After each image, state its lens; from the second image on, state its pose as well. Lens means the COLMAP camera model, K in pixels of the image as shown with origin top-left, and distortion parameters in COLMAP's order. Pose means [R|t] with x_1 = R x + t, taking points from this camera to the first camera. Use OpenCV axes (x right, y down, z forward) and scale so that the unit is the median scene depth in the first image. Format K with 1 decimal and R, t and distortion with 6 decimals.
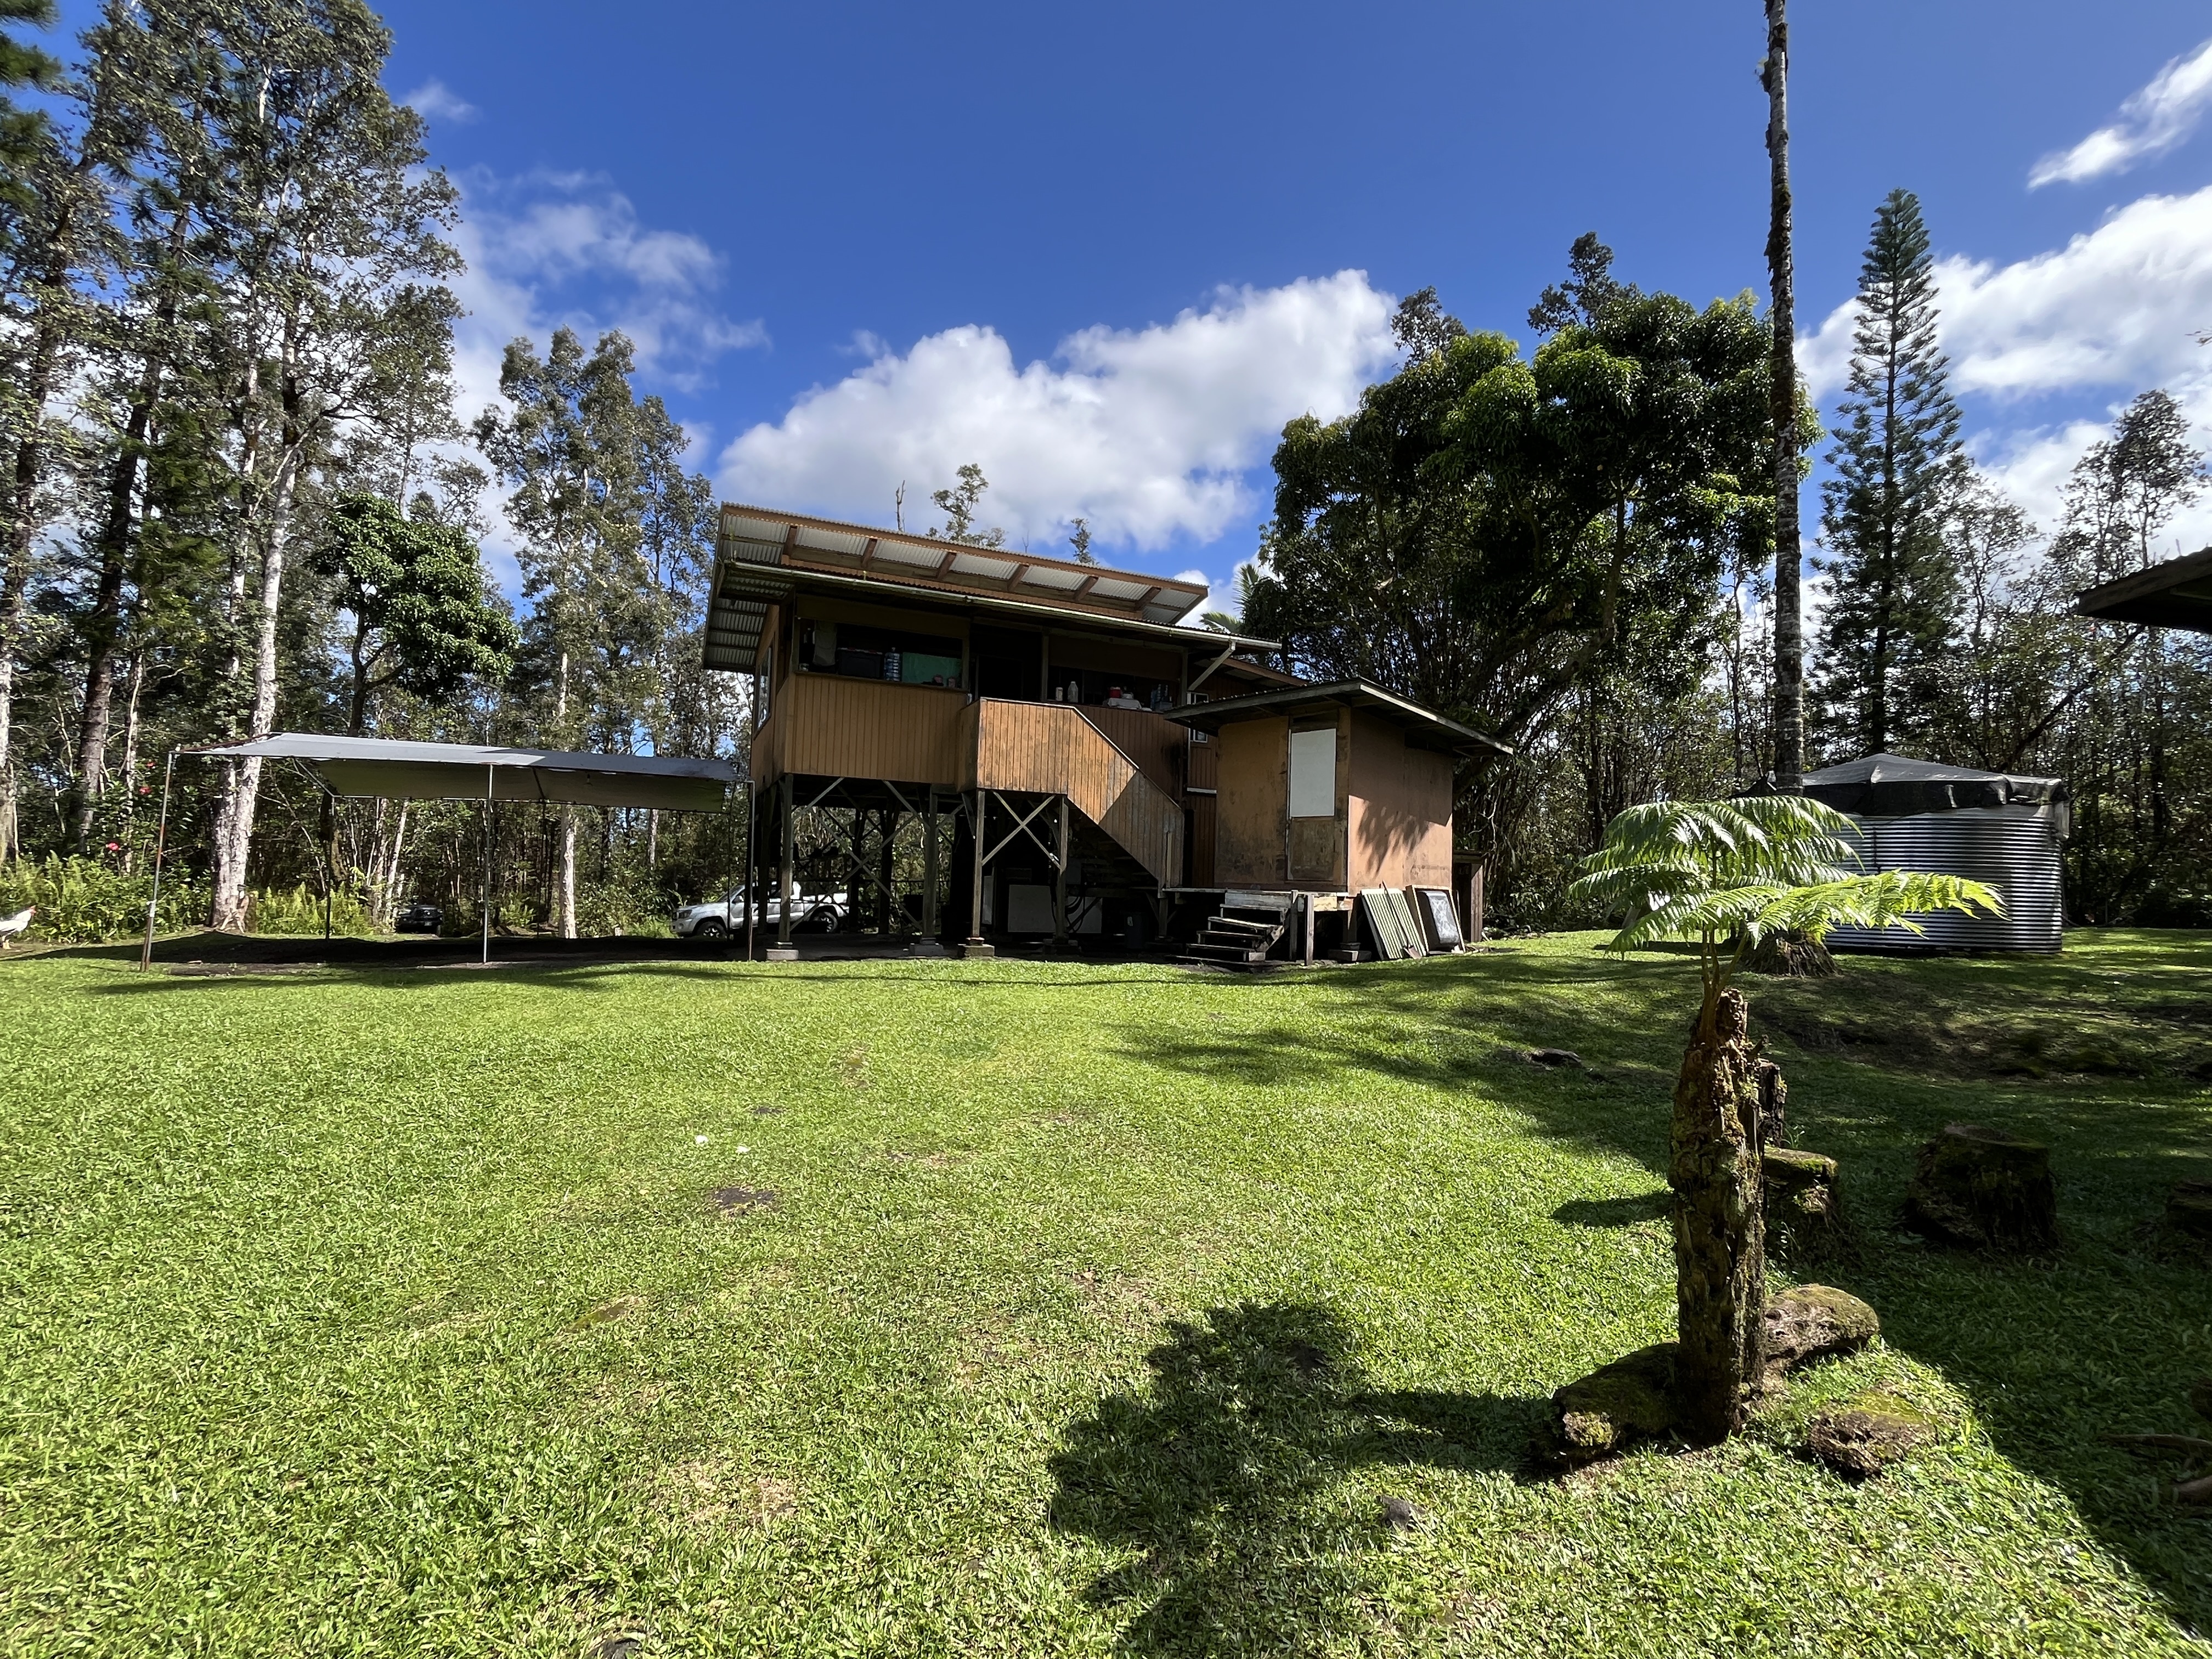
lens RADIAL K [[993.7, 0, 1102.8], [0, 993.7, 827.0], [0, 0, 1]] dist [-0.000357, -0.000753]
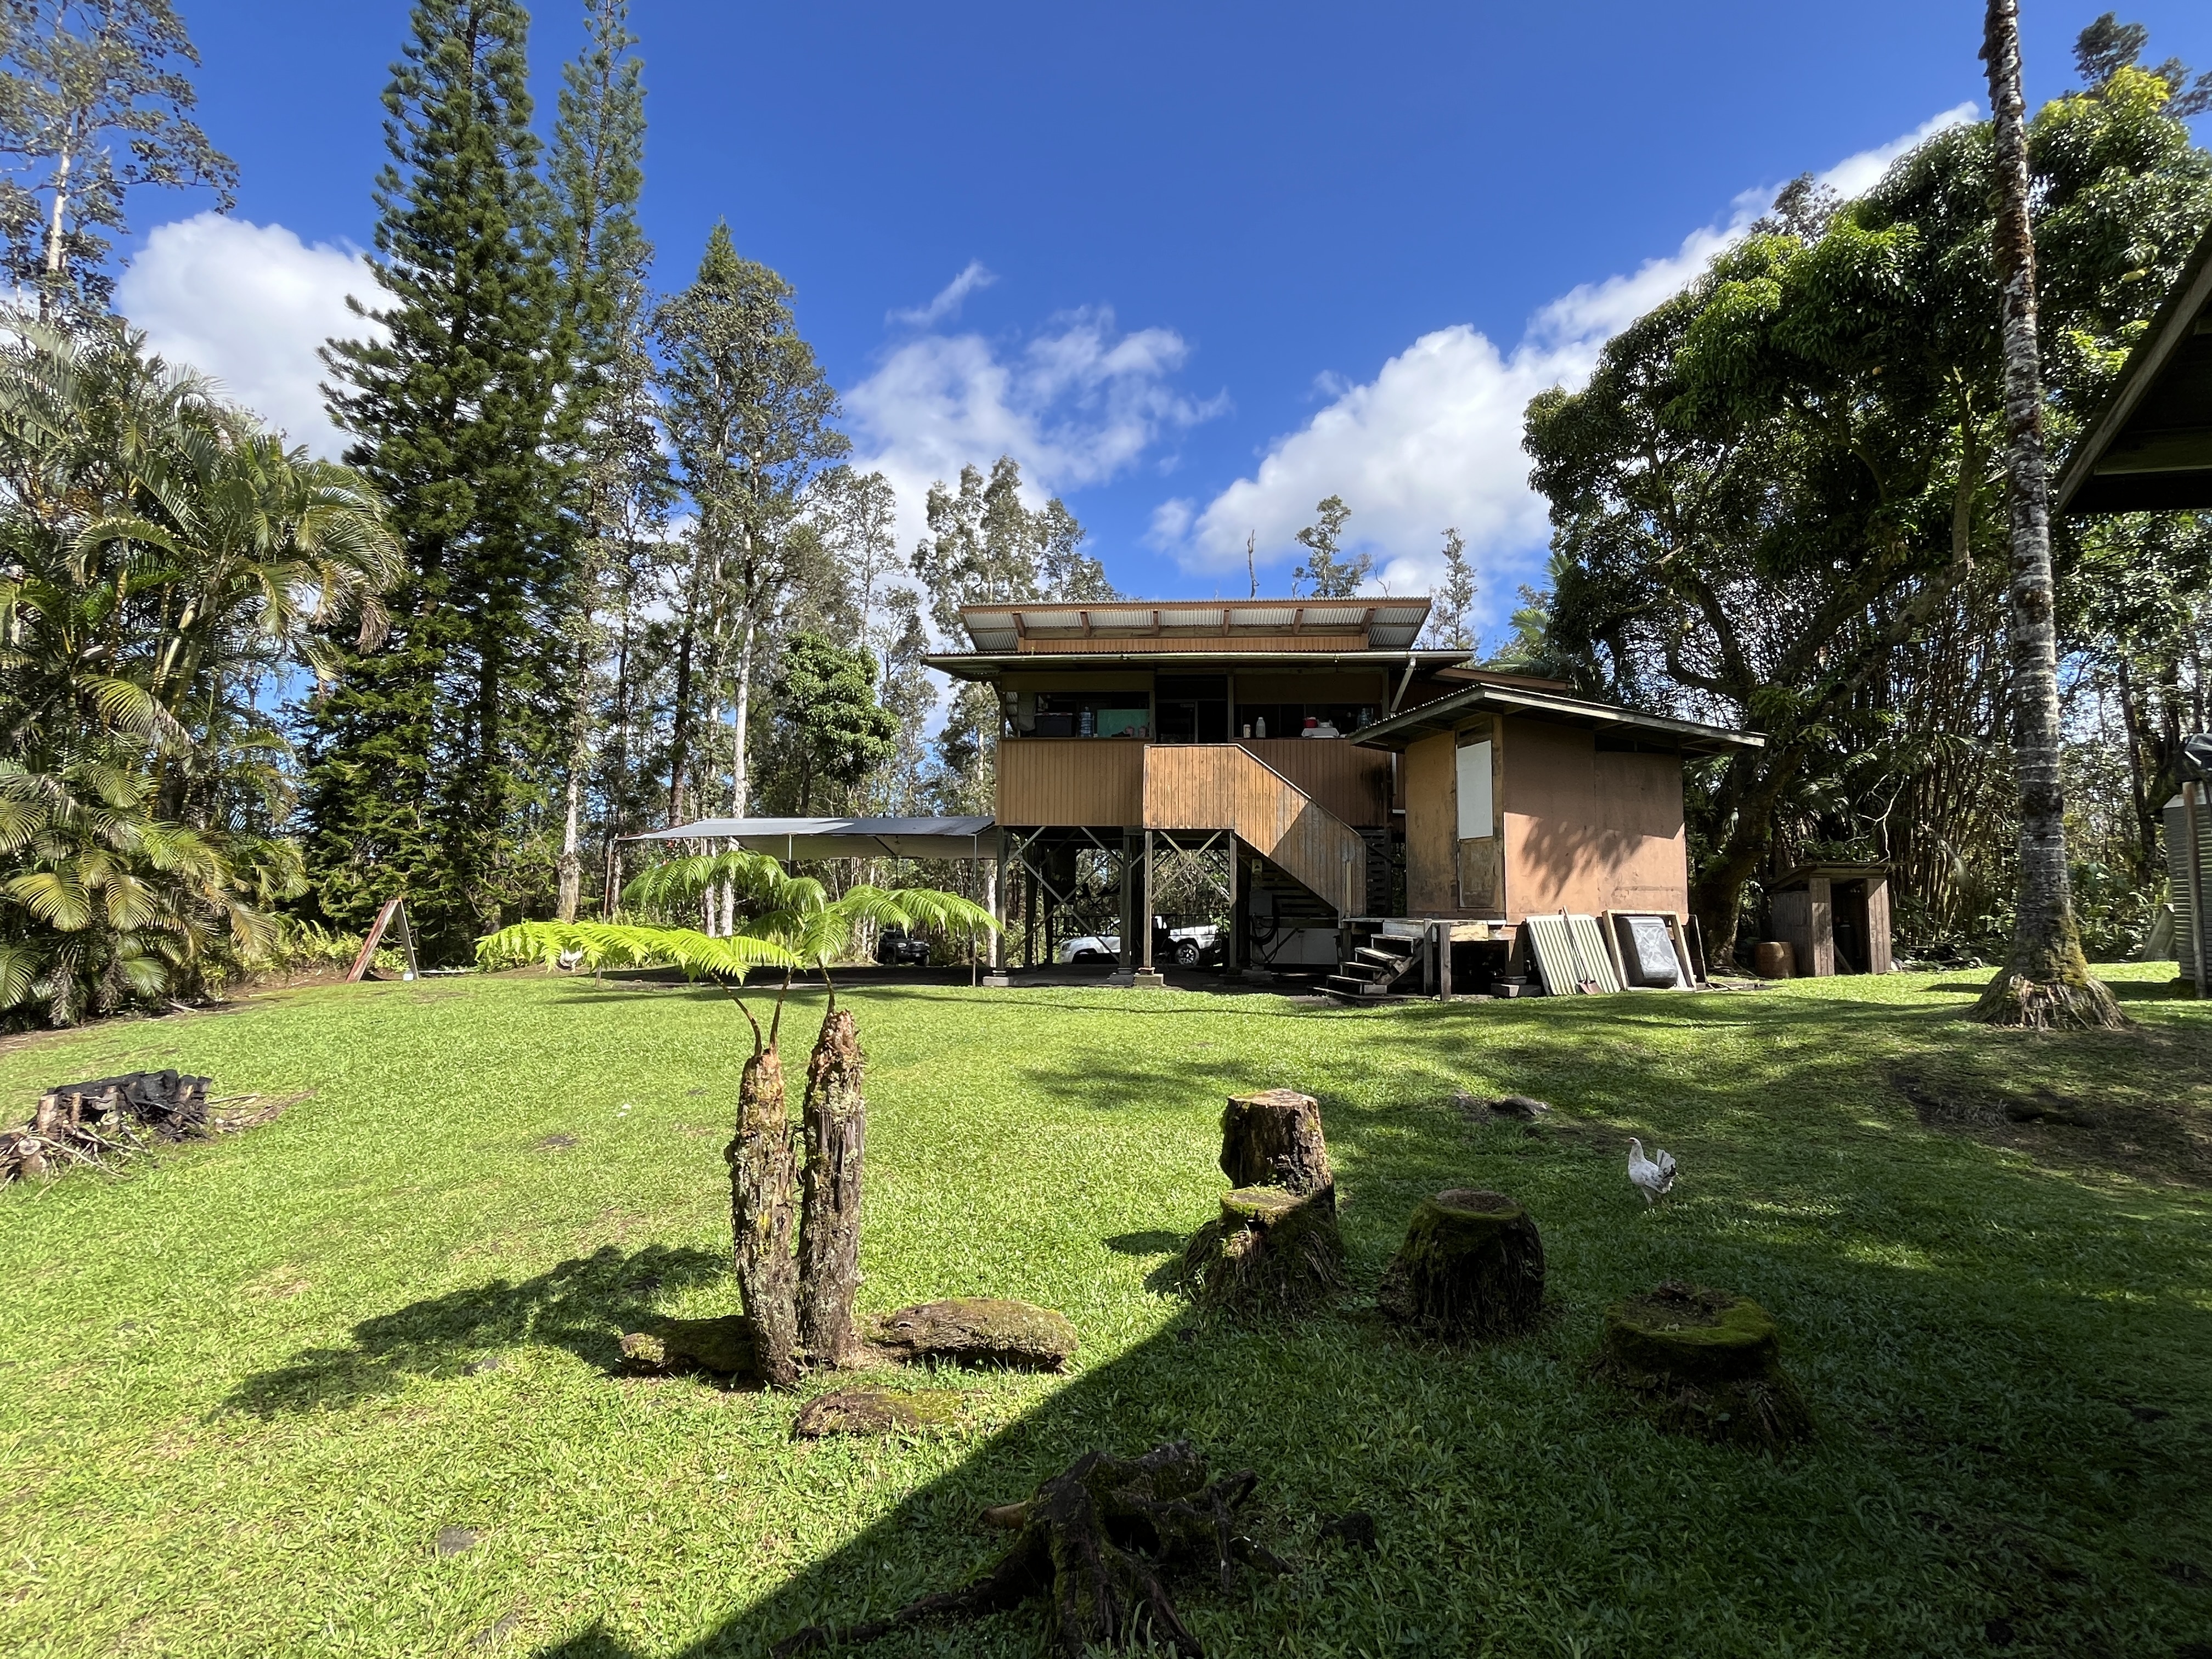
lens RADIAL K [[993.7, 0, 1100.5], [0, 993.7, 829.0], [0, 0, 1]] dist [-0.000357, -0.000753]
pose [[0.876418, -0.060439, -0.477743, 0.334657], [0.046827, 0.998087, -0.040362, 0.002072], [0.479268, 0.013003, 0.877572, 0.027548]]
